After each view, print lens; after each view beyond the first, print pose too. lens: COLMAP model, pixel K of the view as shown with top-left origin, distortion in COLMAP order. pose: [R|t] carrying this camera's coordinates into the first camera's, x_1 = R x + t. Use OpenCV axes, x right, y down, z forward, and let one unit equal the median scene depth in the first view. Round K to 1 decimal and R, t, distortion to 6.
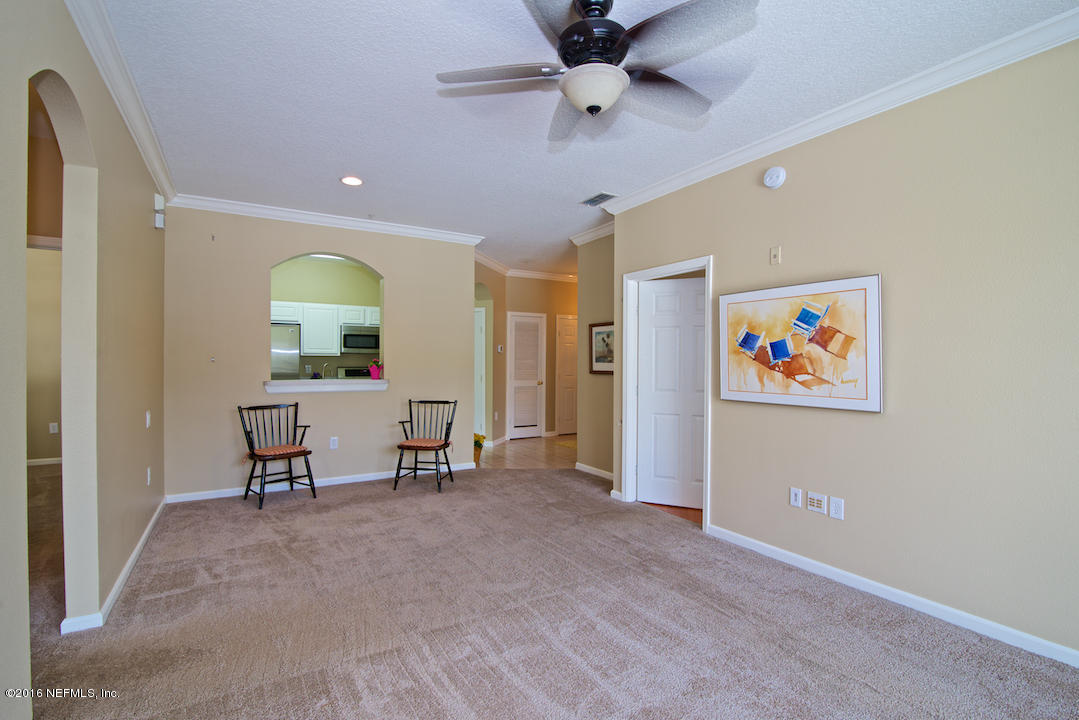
lens RADIAL K [[494.9, 0, 545.8], [0, 494.9, 364.9], [0, 0, 1]] dist [-0.019981, 0.001997]
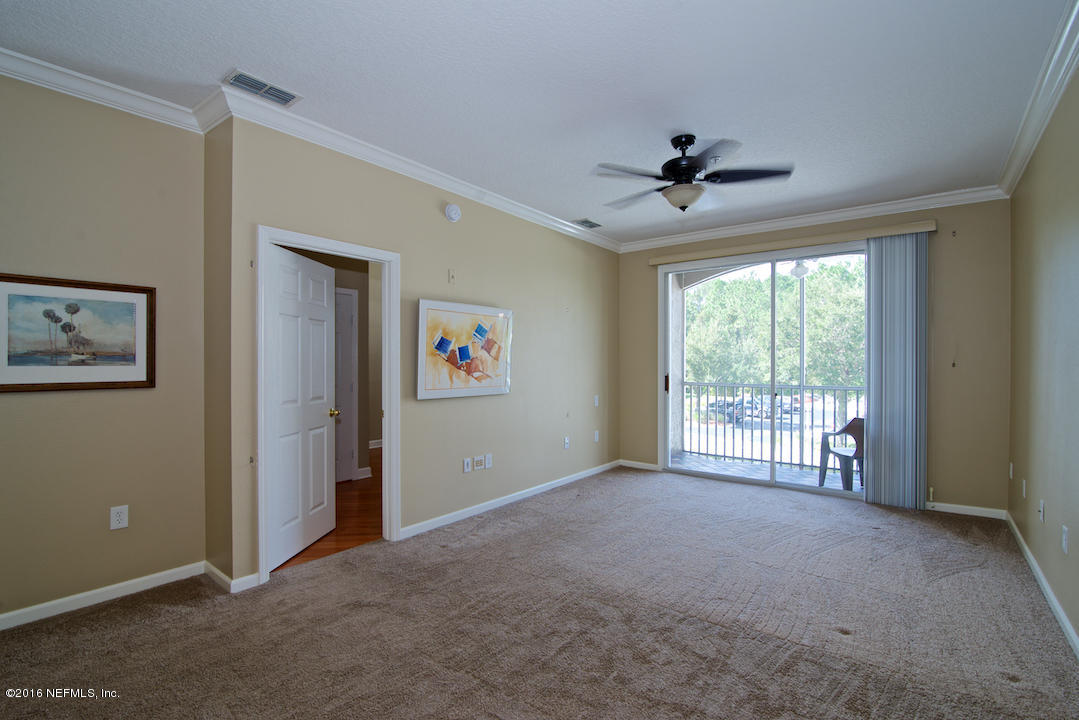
lens RADIAL K [[494.9, 0, 537.6], [0, 494.9, 364.0], [0, 0, 1]] dist [-0.019981, 0.001997]
pose [[-0.347318, -0.006137, 0.937727, -0.789855], [0.005305, 0.999950, 0.008509, -0.012883], [-0.937733, 0.007930, -0.347268, 1.262936]]
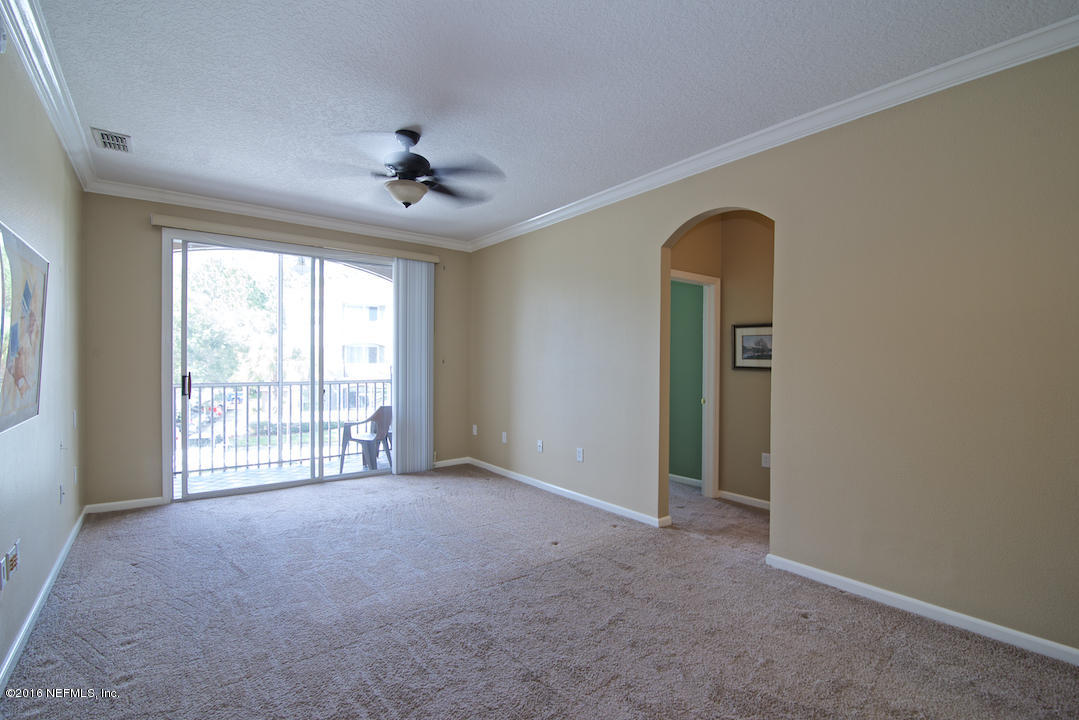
lens RADIAL K [[494.9, 0, 540.7], [0, 494.9, 359.0], [0, 0, 1]] dist [-0.019981, 0.001997]
pose [[-0.994915, -0.007172, -0.100466, -0.115206], [-0.007734, 0.999957, 0.005203, -0.014170], [0.100424, 0.005954, -0.994927, 1.659585]]
